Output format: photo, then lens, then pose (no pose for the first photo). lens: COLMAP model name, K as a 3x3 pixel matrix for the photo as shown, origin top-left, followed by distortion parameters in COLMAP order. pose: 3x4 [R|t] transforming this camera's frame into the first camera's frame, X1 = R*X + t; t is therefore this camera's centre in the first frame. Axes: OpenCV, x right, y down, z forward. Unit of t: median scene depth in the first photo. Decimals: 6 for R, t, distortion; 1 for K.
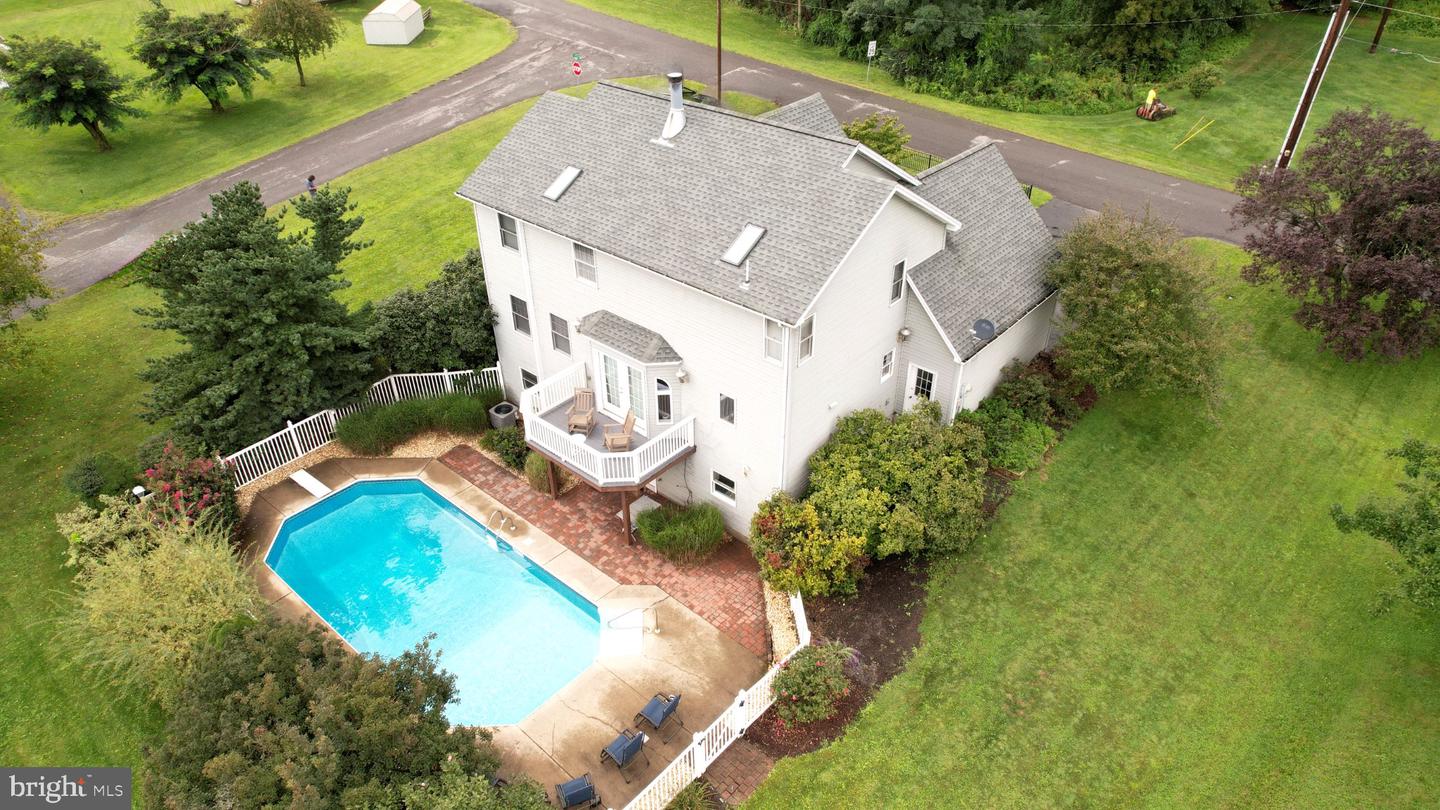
lens RADIAL K [[920.2, 0, 720.0], [0, 920.2, 405.0], [0, 0, 1]] dist [-0.081024, 0.075804]
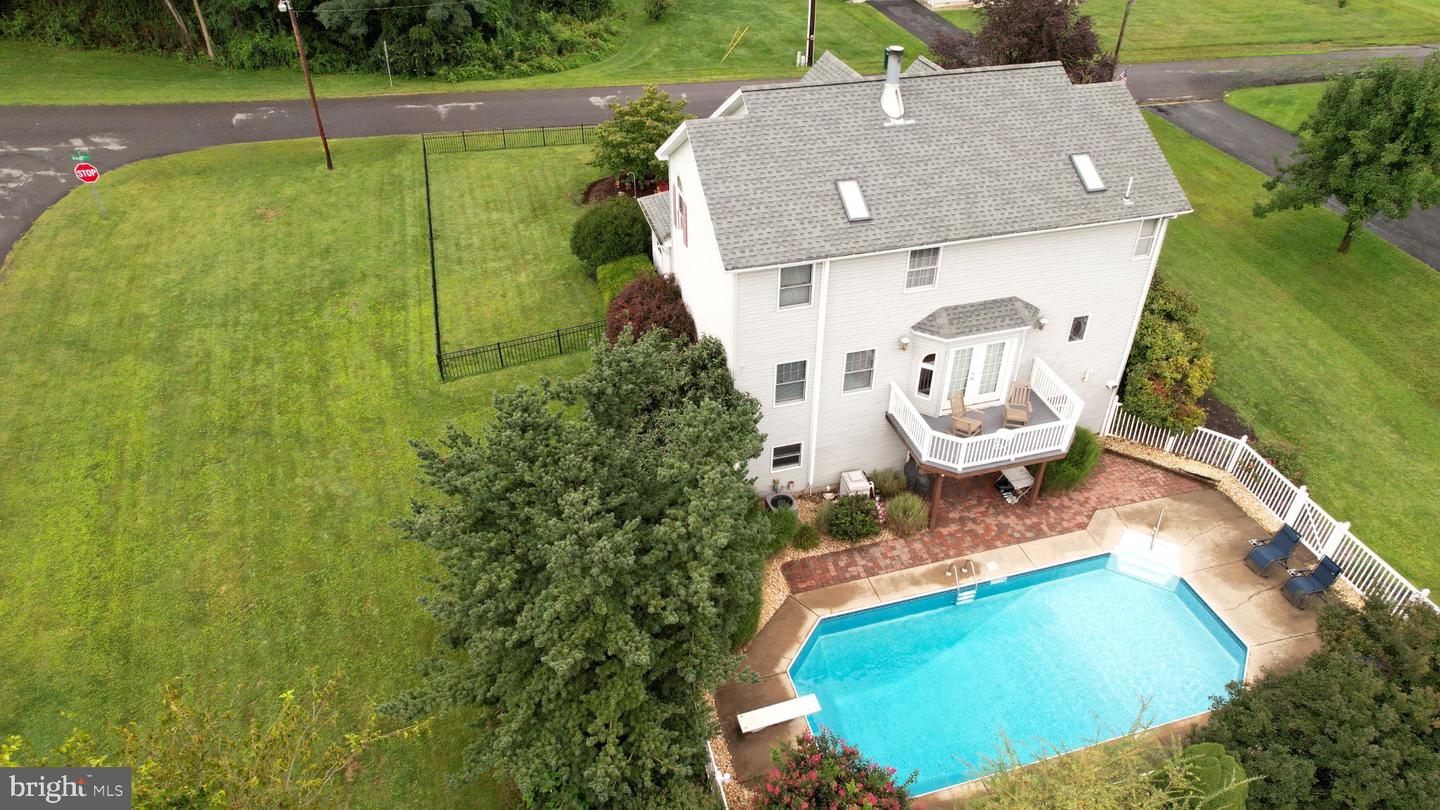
lens RADIAL K [[920.2, 0, 720.0], [0, 920.2, 405.0], [0, 0, 1]] dist [-0.081024, 0.075804]
pose [[0.552880, -0.486788, 0.676285, -0.896783], [0.468381, 0.852811, 0.230937, -0.328347], [-0.689161, 0.189078, 0.699505, 0.509760]]
